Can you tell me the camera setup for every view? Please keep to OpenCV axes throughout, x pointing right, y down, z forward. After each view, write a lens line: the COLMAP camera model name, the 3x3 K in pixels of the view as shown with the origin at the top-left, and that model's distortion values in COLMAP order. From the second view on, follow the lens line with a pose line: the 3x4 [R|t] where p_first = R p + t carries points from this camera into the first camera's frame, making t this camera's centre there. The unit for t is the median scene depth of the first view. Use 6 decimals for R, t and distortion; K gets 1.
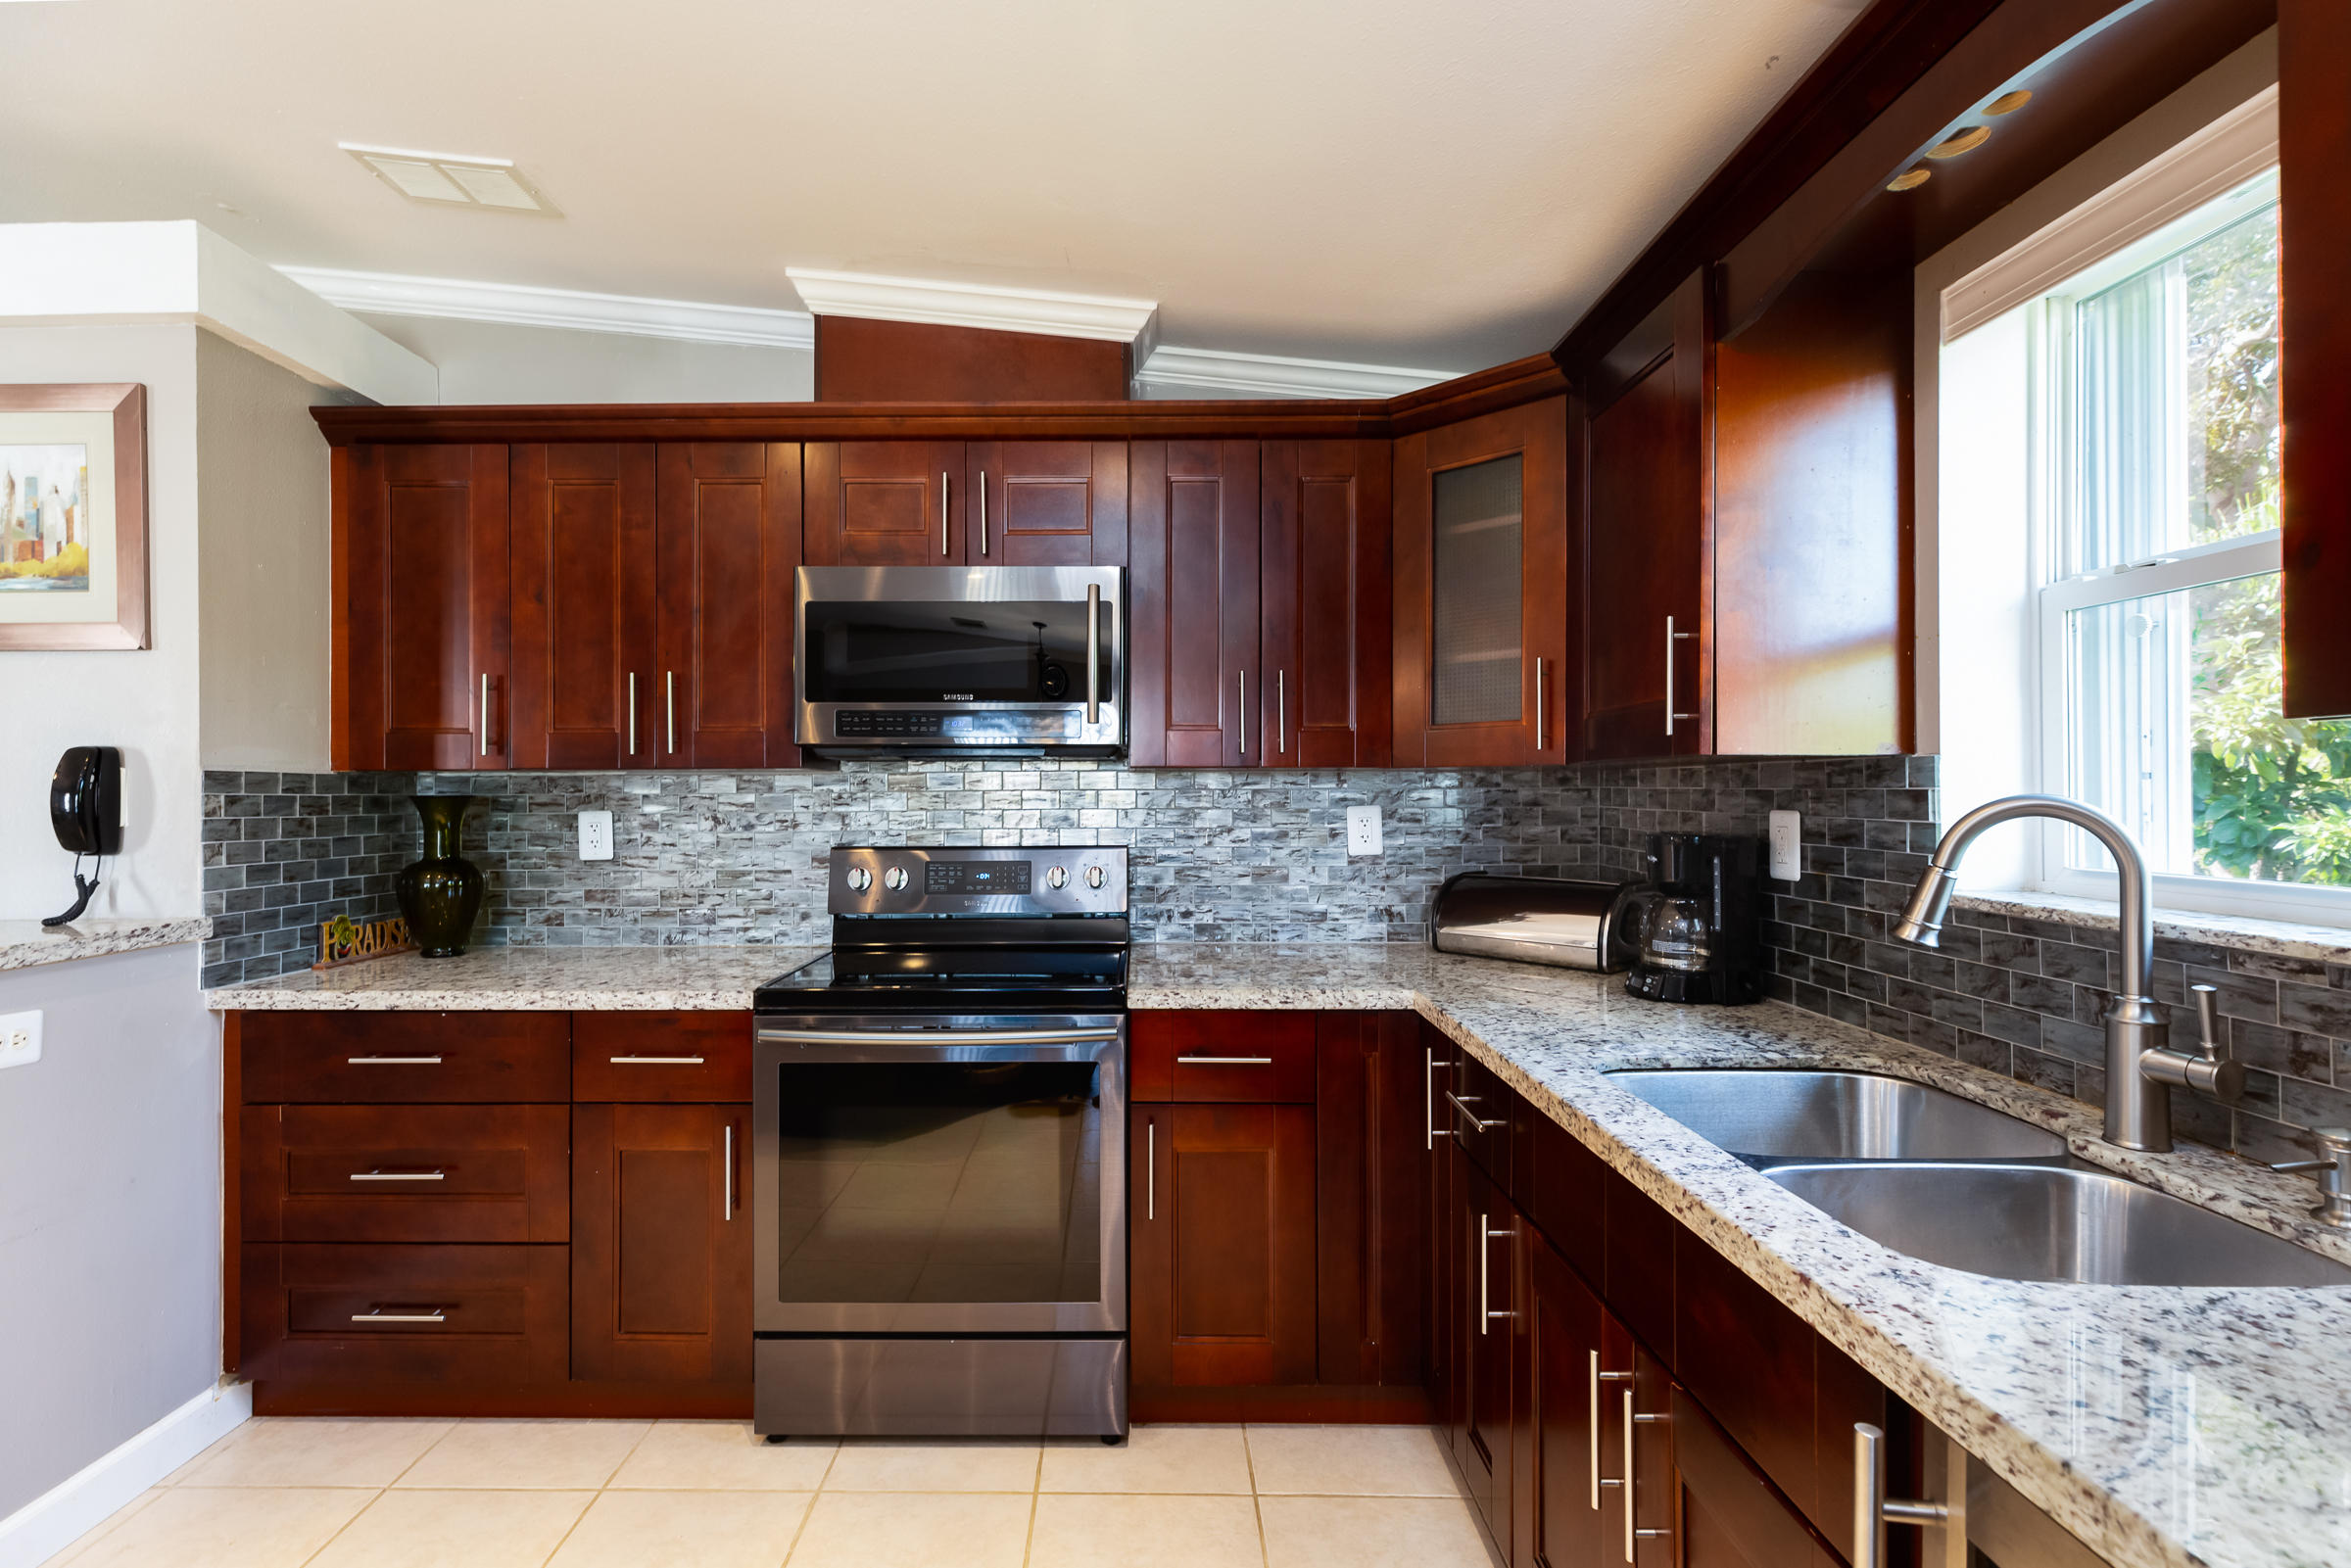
lens RADIAL K [[1082.3, 0, 1128.6], [0, 1082.3, 793.5], [0, 0, 1]] dist [0.001592, -0.000552]
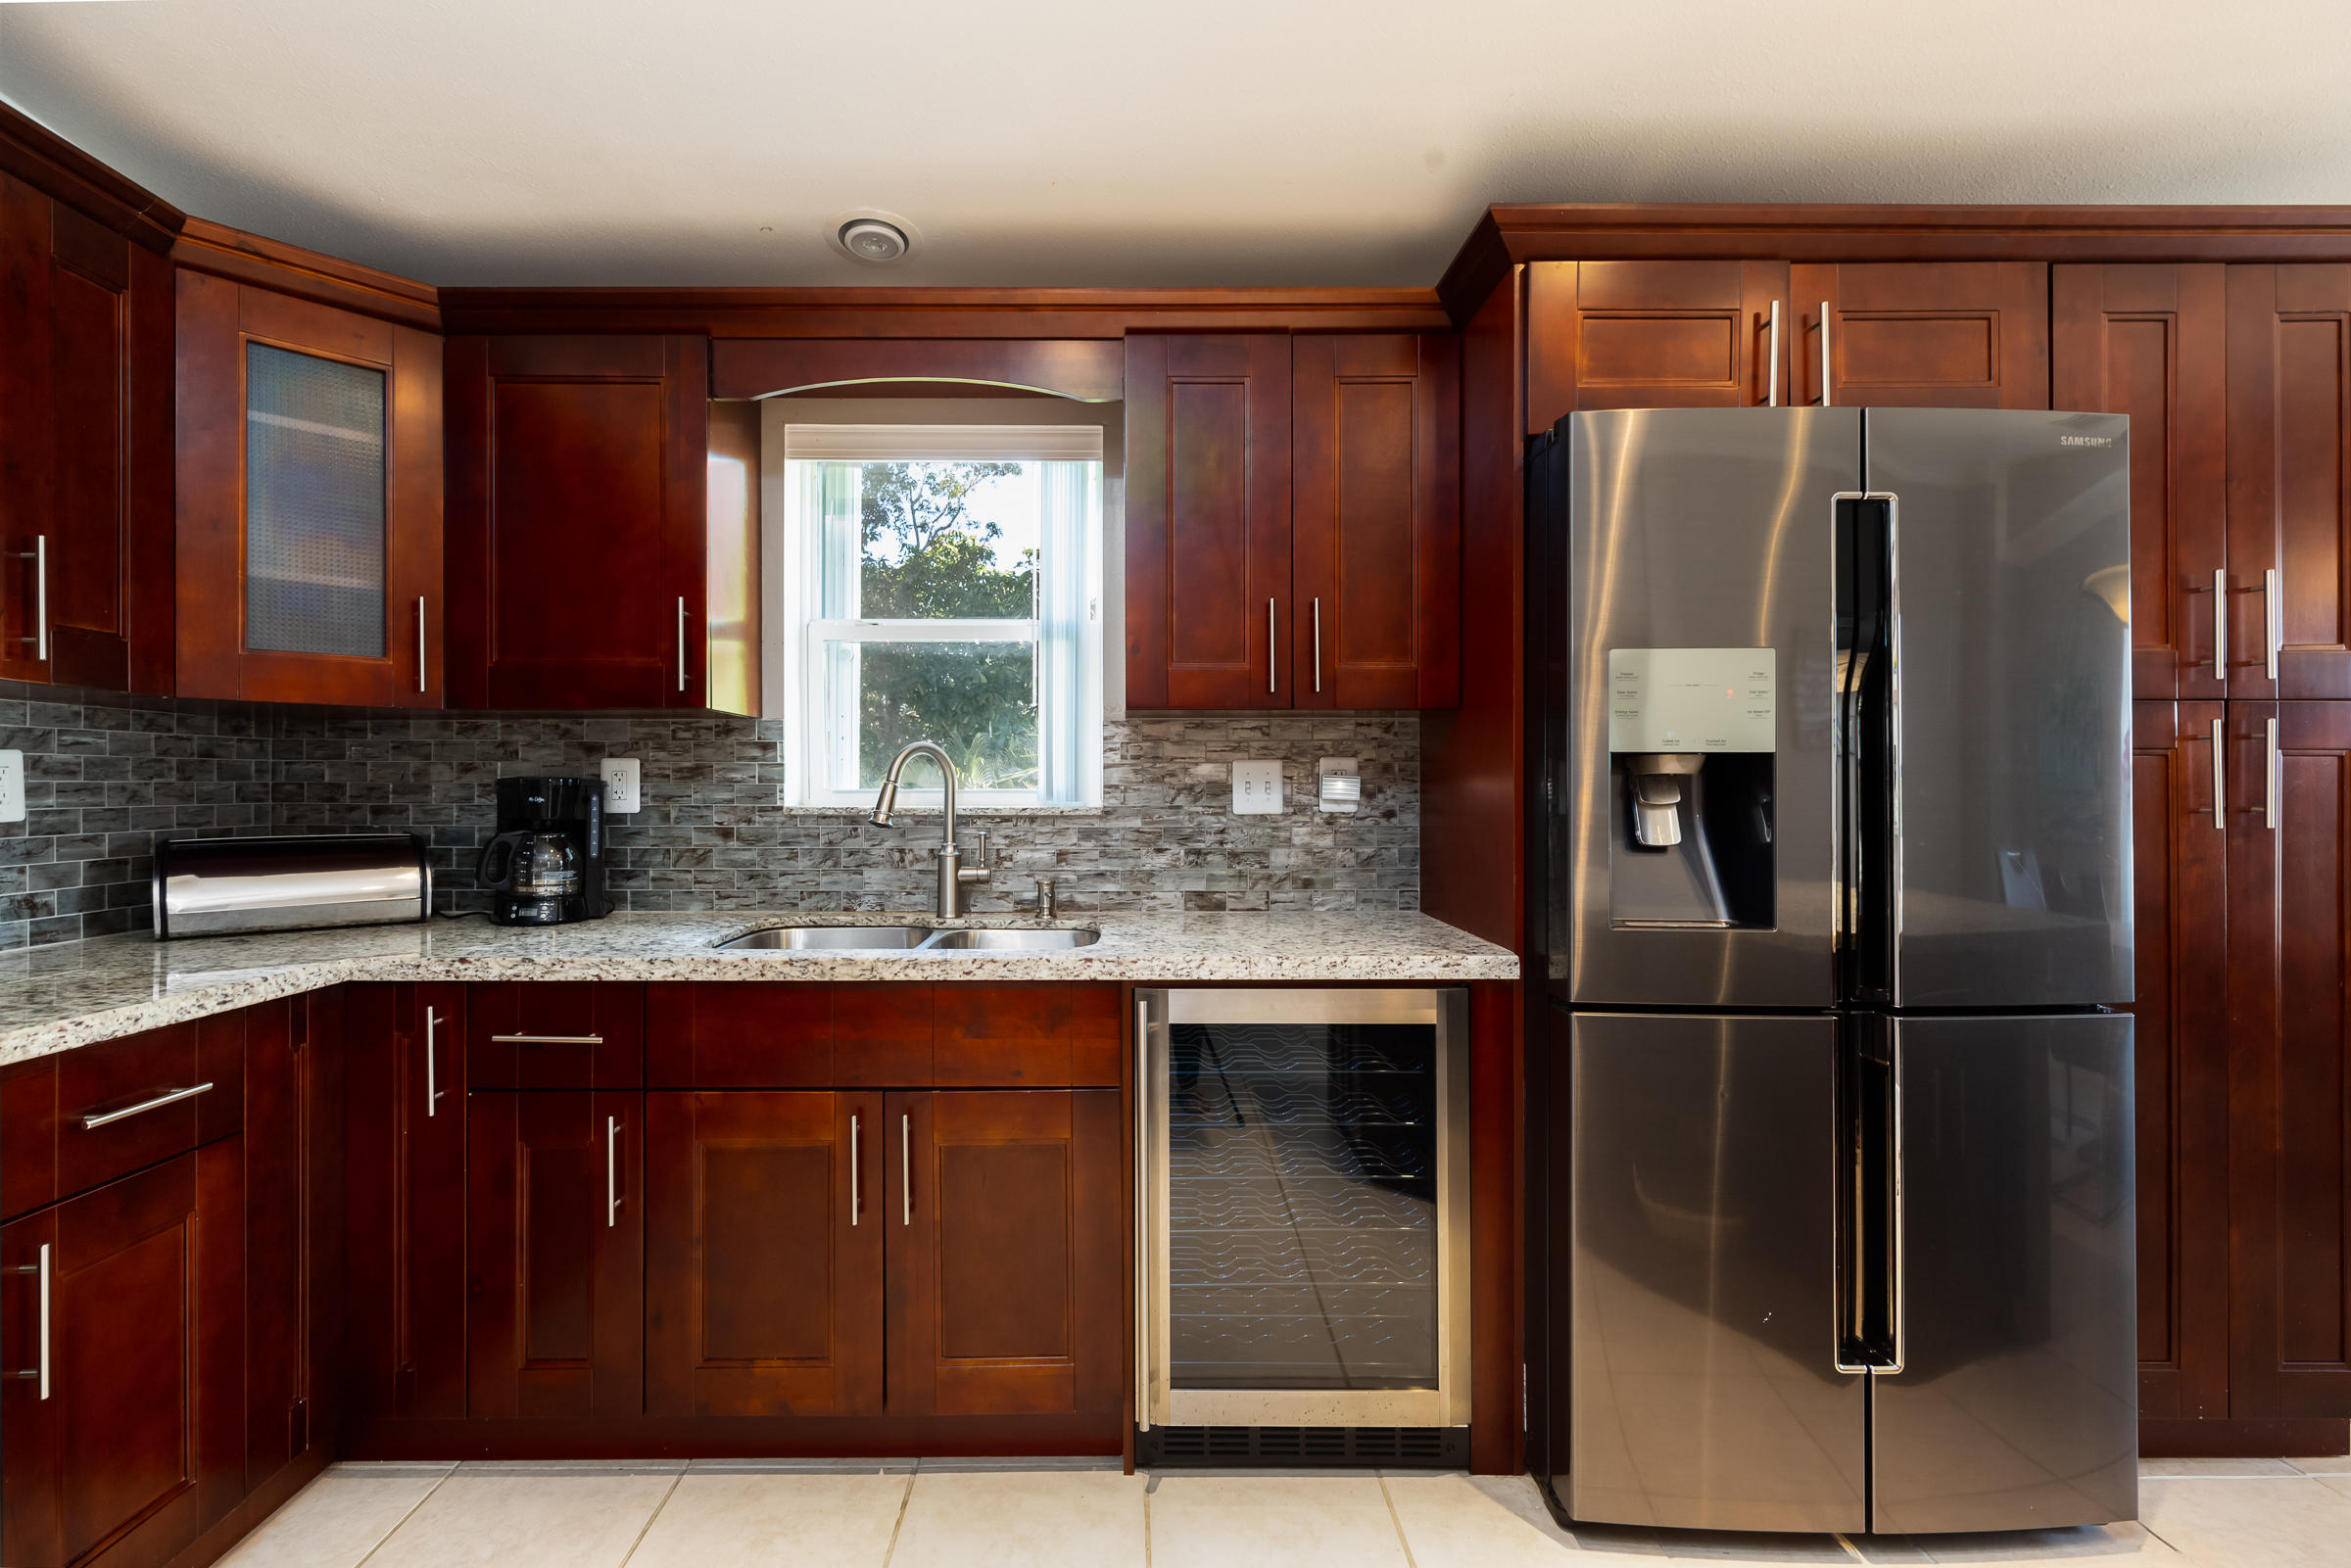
lens RADIAL K [[1082.3, 0, 1135.0], [0, 1082.3, 785.5], [0, 0, 1]] dist [0.001592, -0.000552]
pose [[-0.015749, 0.003297, 0.999871, -0.564320], [0.003795, 0.999988, -0.003238, 0.046291], [-0.999869, 0.003743, -0.015762, 0.362908]]
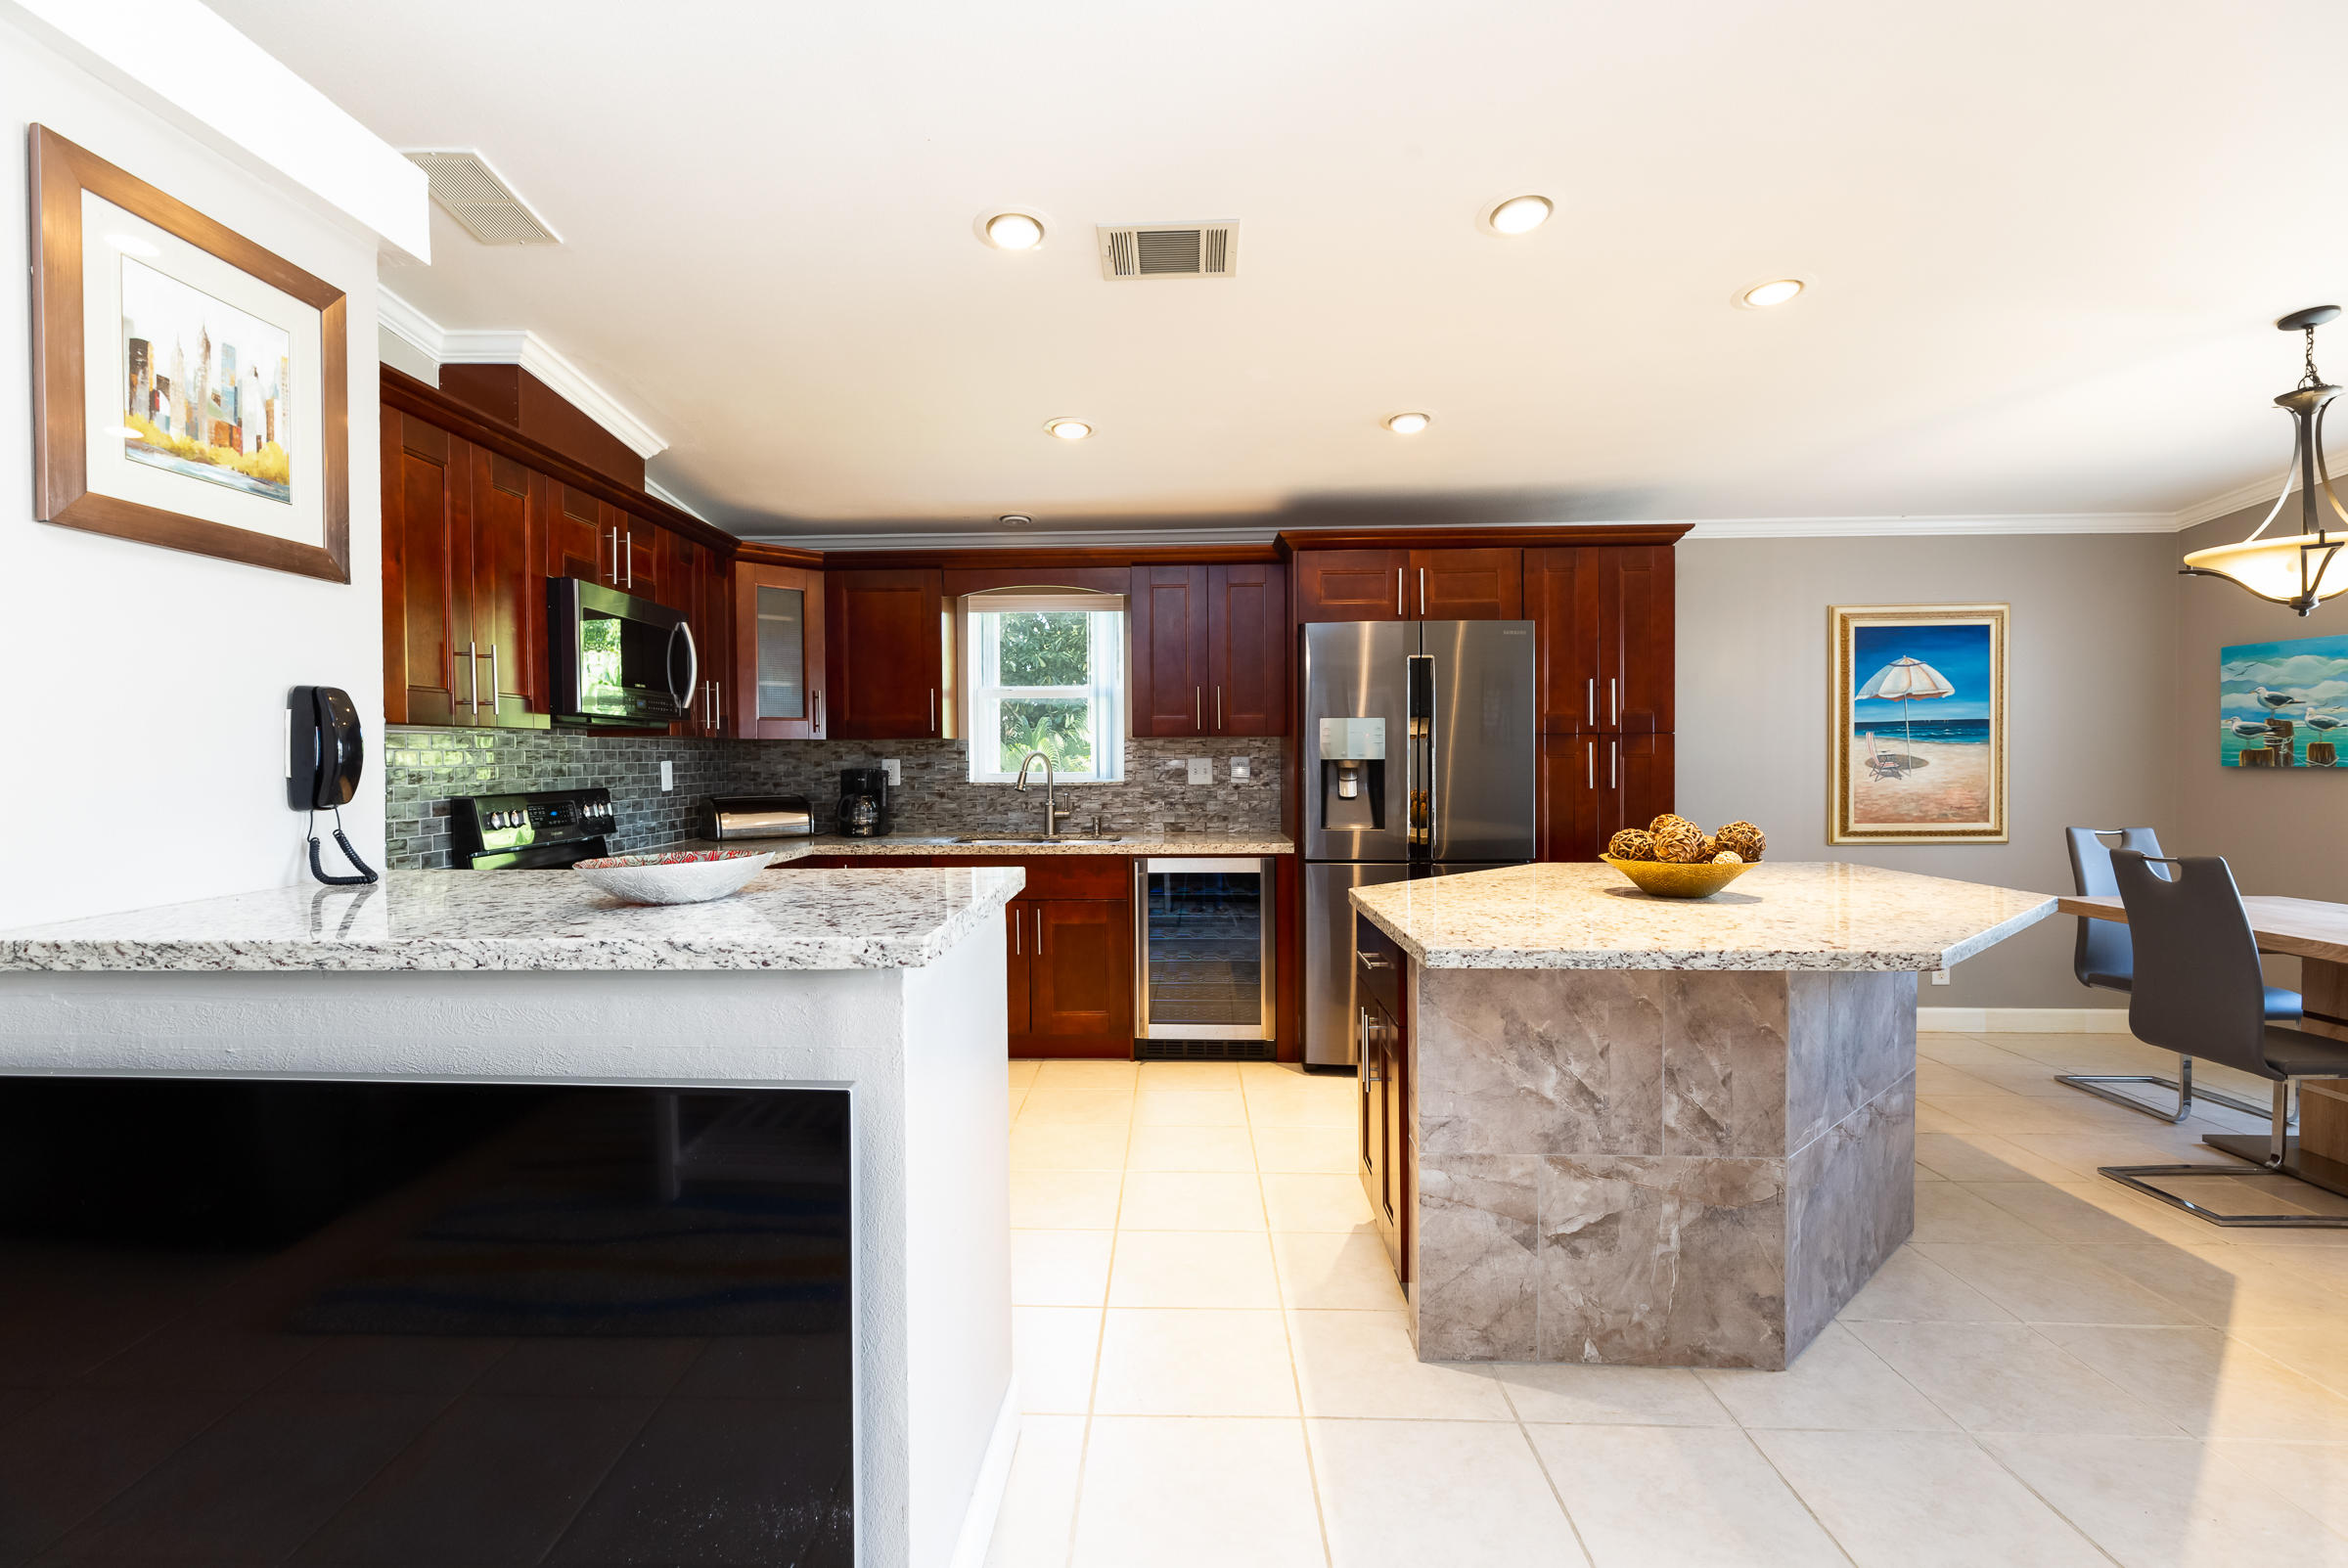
lens RADIAL K [[1081.0, 0, 1133.7], [0, 1081.0, 773.0], [0, 0, 1]] dist [0.001592, -0.000552]
pose [[0.033594, -0.011739, 0.999367, -1.685589], [0.009802, 0.999887, 0.011415, 0.021877], [-0.999387, 0.009413, 0.033706, 0.284327]]
